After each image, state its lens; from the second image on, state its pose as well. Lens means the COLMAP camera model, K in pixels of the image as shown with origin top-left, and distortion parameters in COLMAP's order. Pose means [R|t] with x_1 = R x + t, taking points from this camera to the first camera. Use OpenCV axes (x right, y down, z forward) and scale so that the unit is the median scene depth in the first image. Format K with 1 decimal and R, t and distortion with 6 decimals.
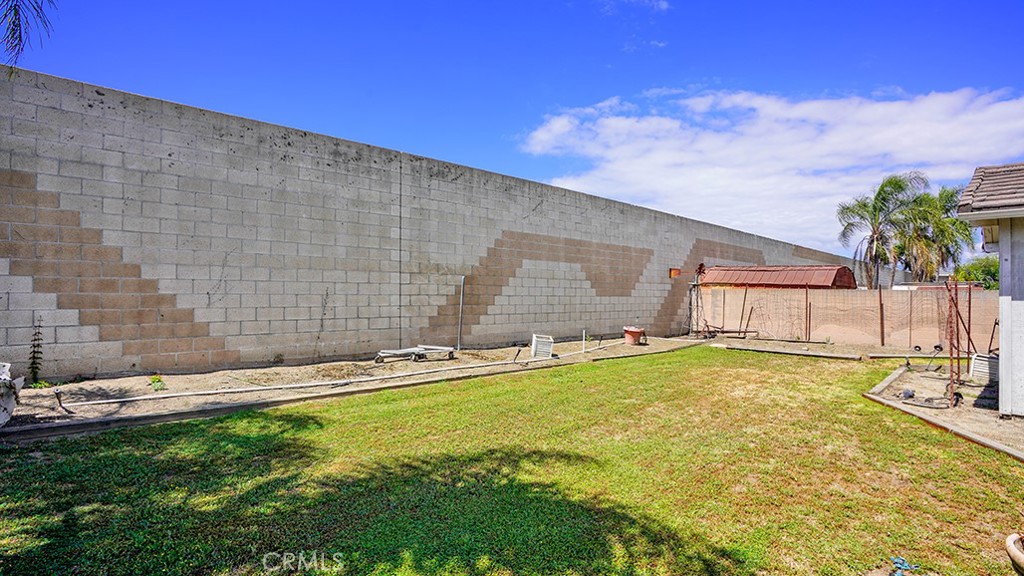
lens RADIAL K [[471.9, 0, 512.0], [0, 471.9, 288.0], [0, 0, 1]] dist [-0.062982, 0.023917]
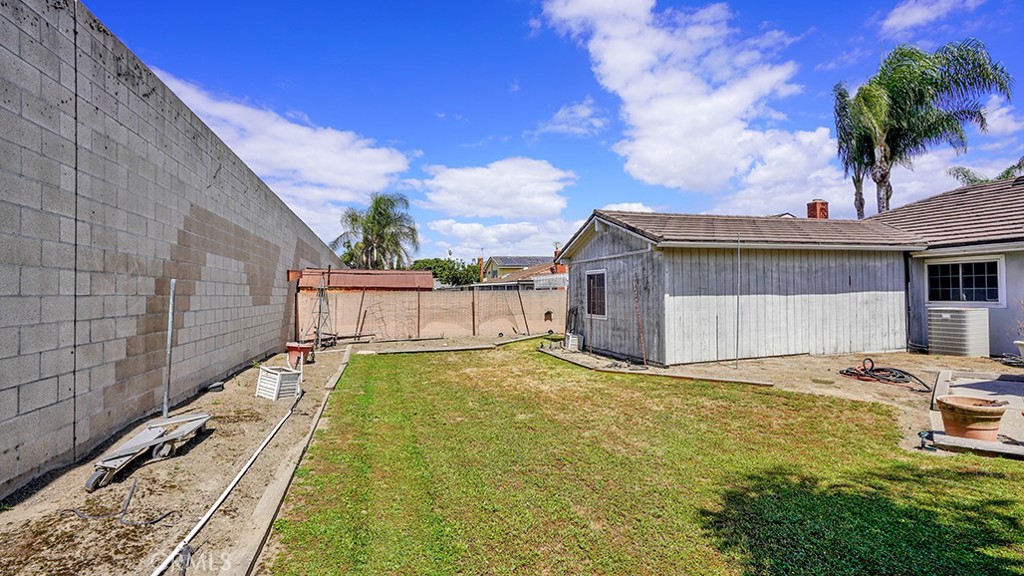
lens RADIAL K [[481.7, 0, 512.2], [0, 481.7, 280.3], [0, 0, 1]] dist [-0.066678, 0.026593]
pose [[0.450529, 0.002062, 0.892760, -0.361518], [0.017645, 0.999781, -0.011214, -0.009474], [-0.892588, 0.020805, 0.450394, 0.361636]]
